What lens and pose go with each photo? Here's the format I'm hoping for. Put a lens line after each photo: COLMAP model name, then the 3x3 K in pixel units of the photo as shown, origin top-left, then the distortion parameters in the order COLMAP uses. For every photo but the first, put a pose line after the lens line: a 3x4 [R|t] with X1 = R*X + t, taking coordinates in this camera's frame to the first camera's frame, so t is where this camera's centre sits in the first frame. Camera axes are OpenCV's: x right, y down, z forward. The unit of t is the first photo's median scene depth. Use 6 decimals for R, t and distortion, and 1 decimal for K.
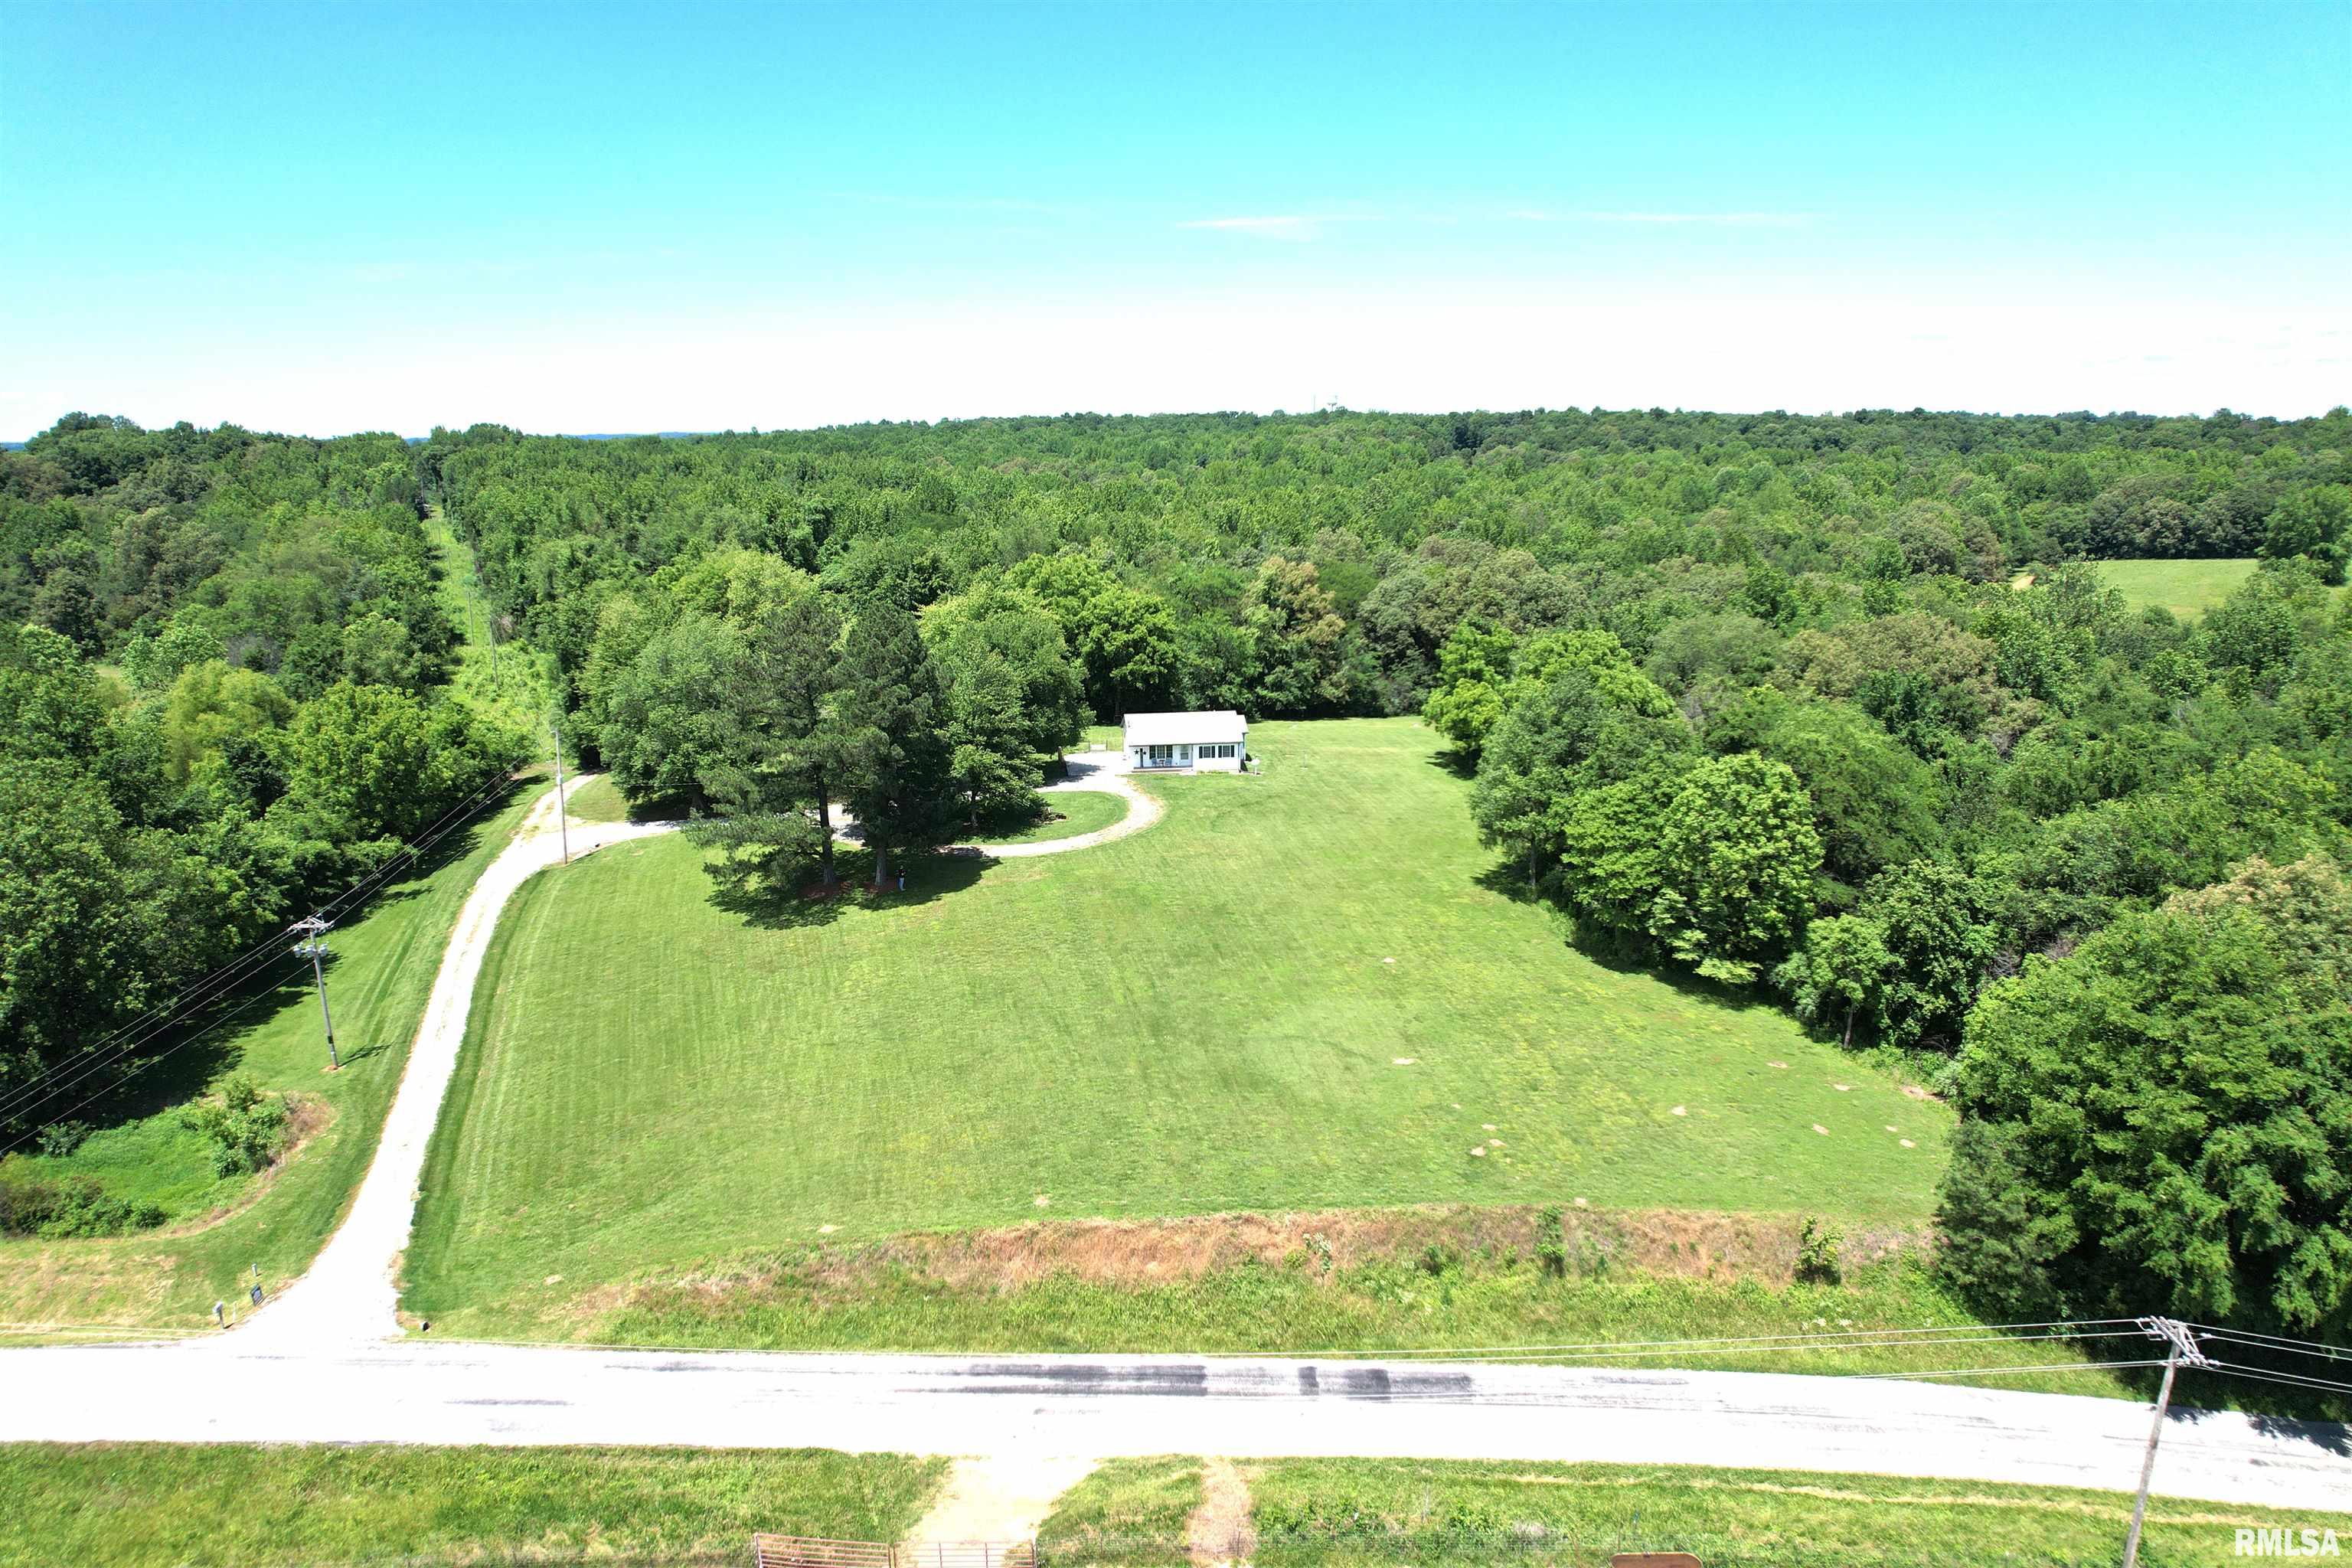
lens RADIAL K [[1499.4, 0, 1176.0], [0, 1499.4, 784.0], [0, 0, 1]] dist [-0.051035, 0.058803]
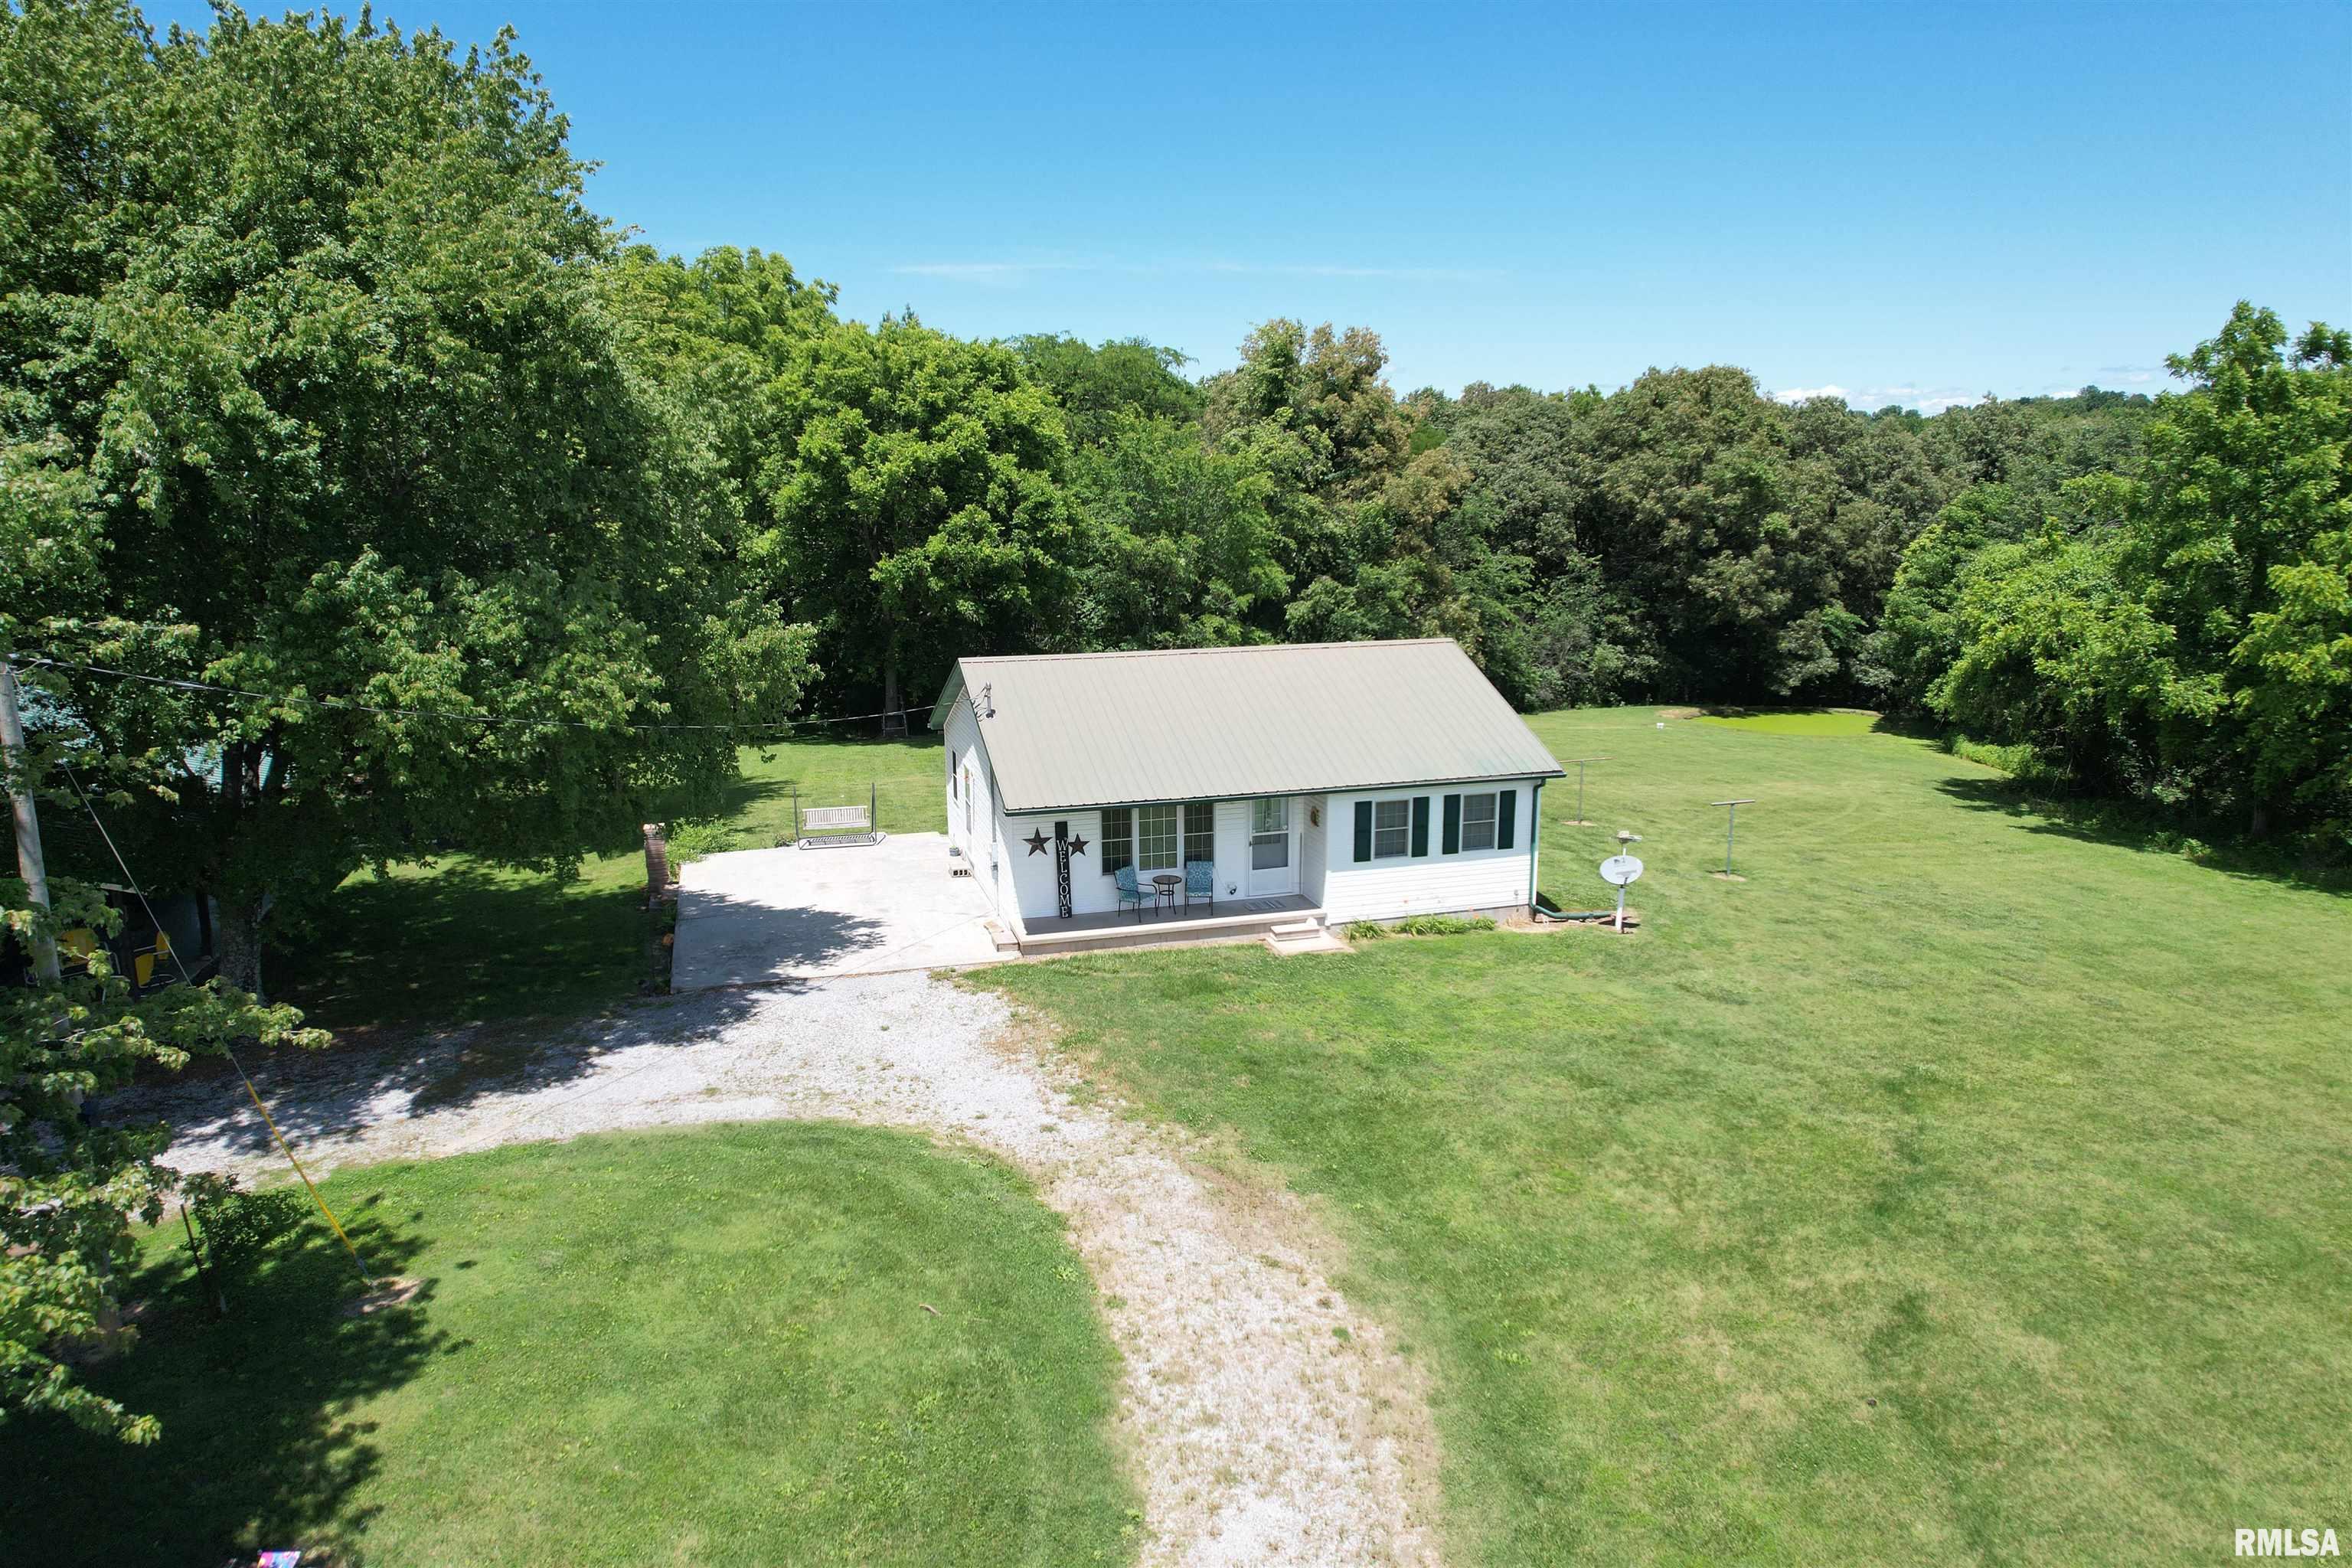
lens RADIAL K [[1498.3, 0, 1186.6], [0, 1498.3, 782.8], [0, 0, 1]] dist [-0.044441, -0.000222]
pose [[0.984325, -0.033233, 0.173202, -0.034686], [0.038201, 0.998946, -0.025429, -0.019972], [-0.172175, 0.031647, 0.984558, 0.690165]]
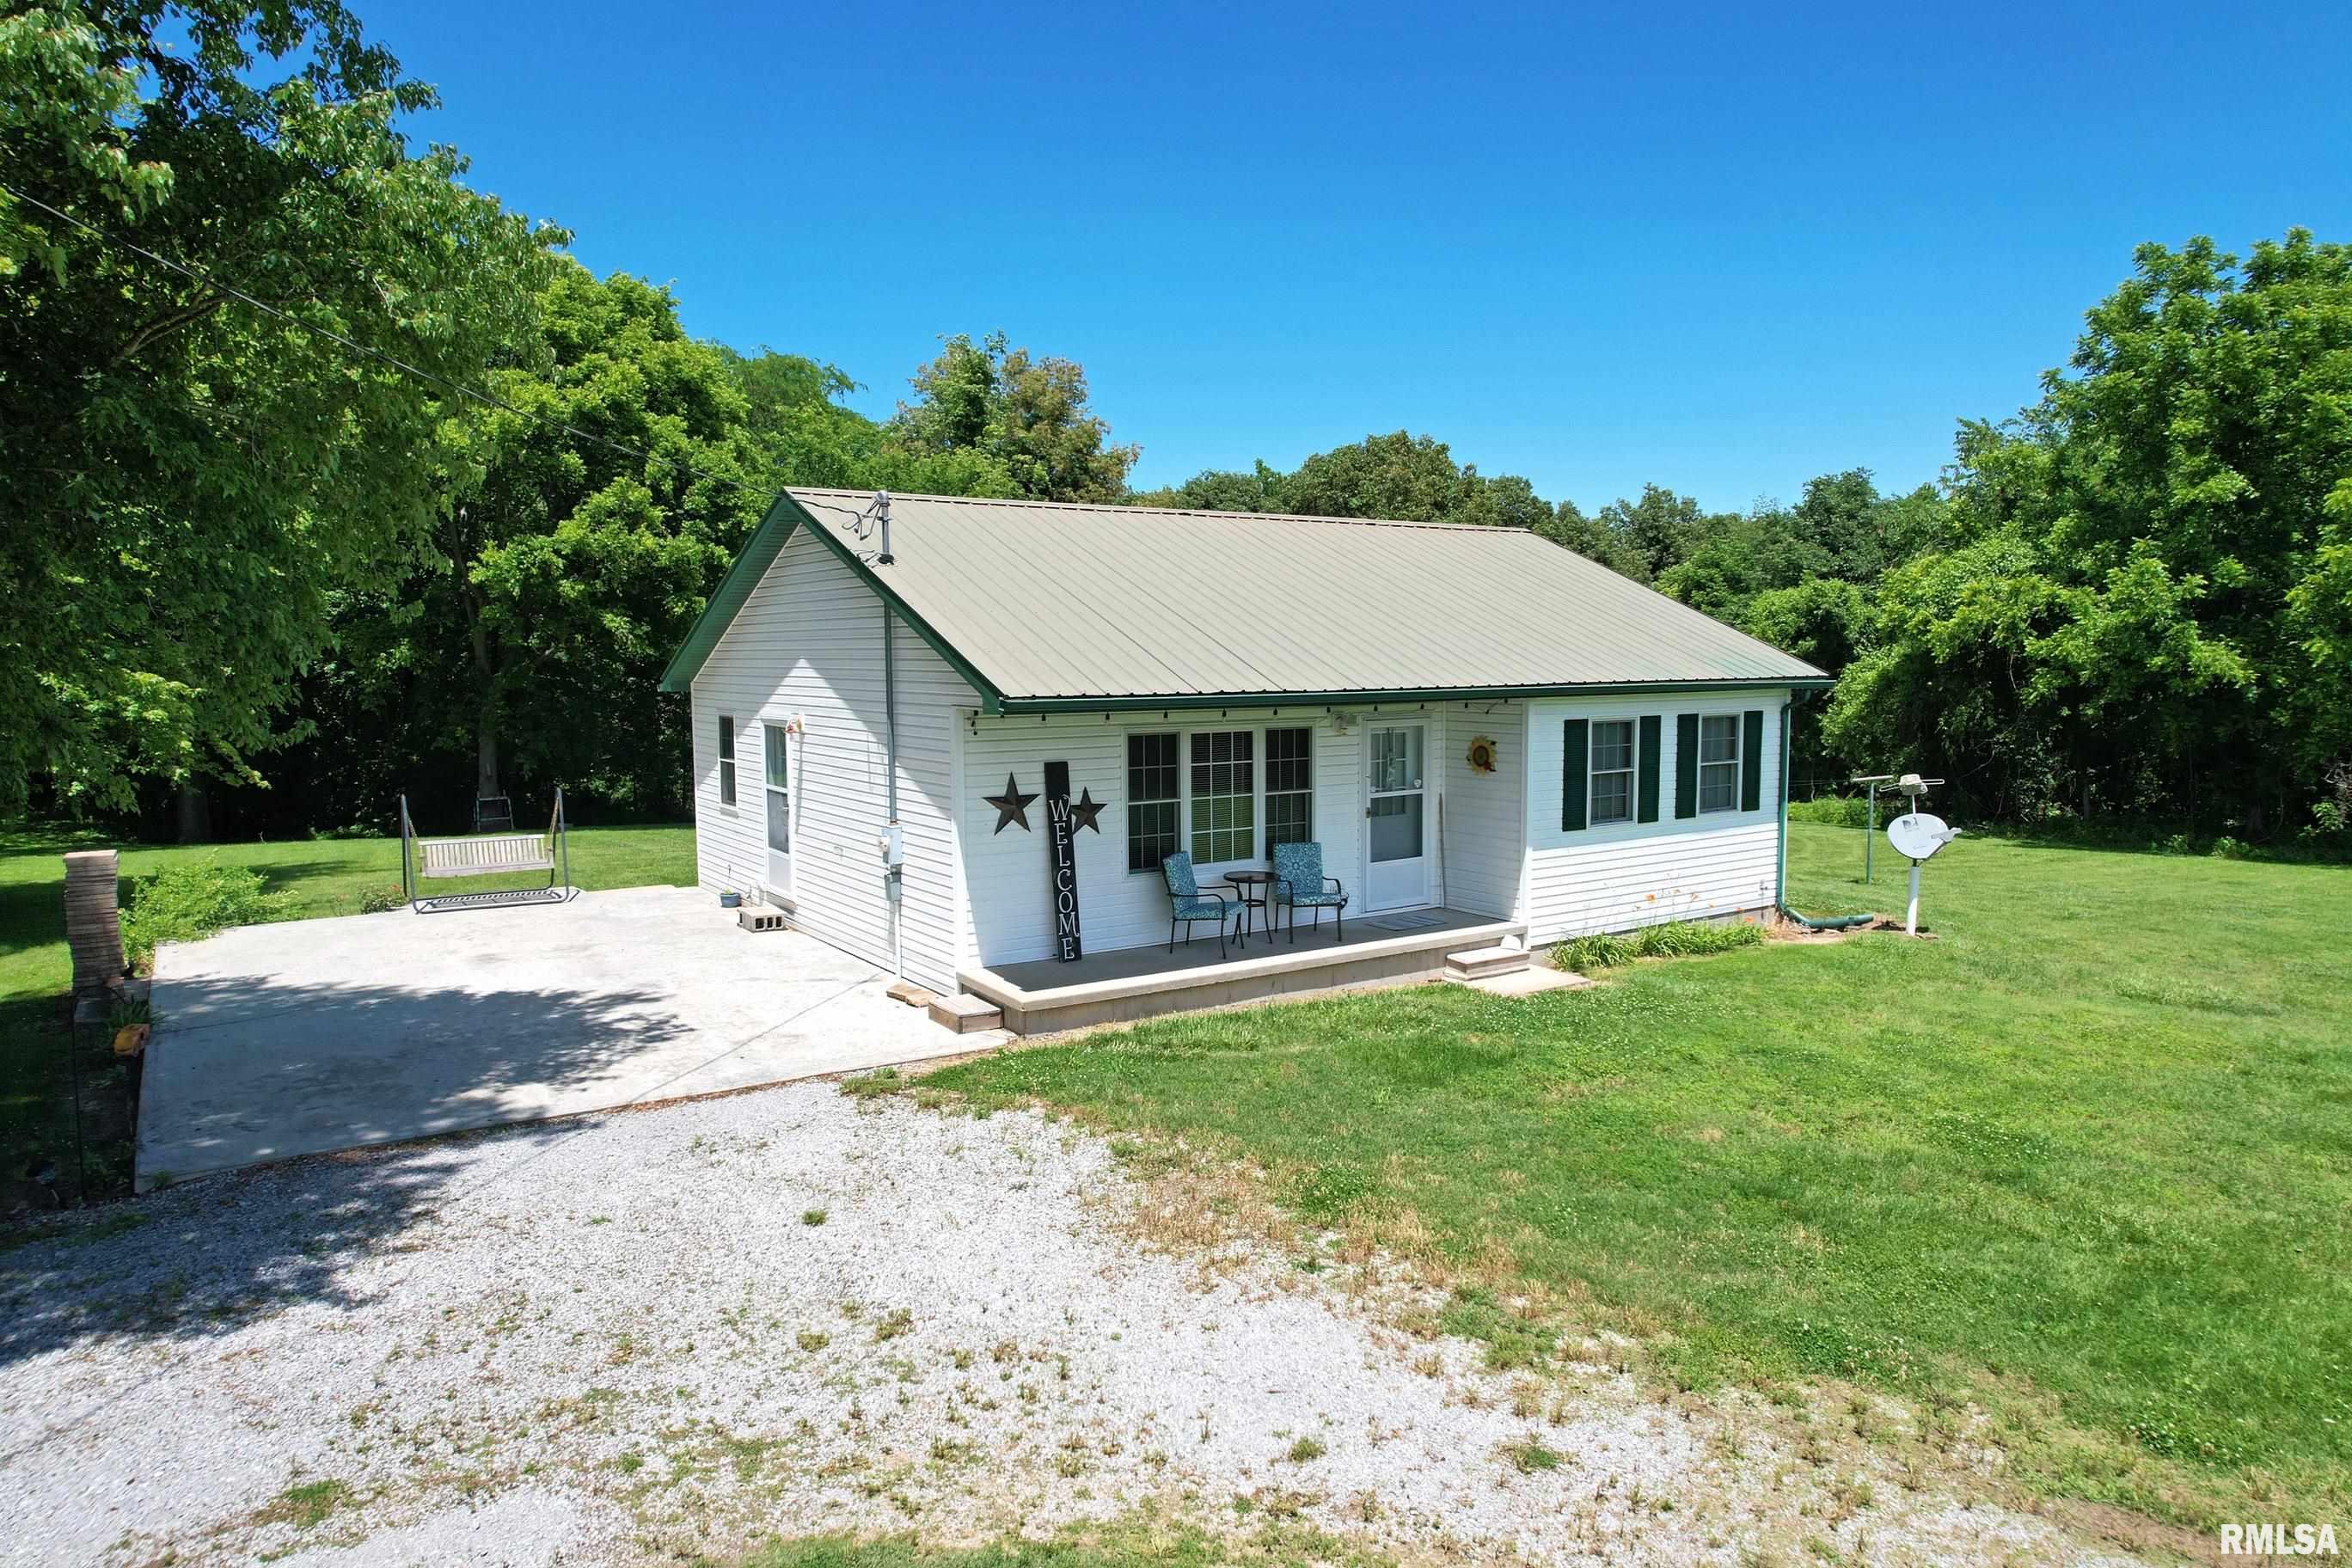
lens RADIAL K [[1502.6, 0, 1183.9], [0, 1502.6, 786.1], [0, 0, 1]] dist [-0.070991, 0.061892]
pose [[0.889526, -0.040390, 0.455095, -0.050588], [0.106063, 0.987128, -0.119701, -0.008661], [-0.444403, 0.154746, 0.882360, 0.781821]]
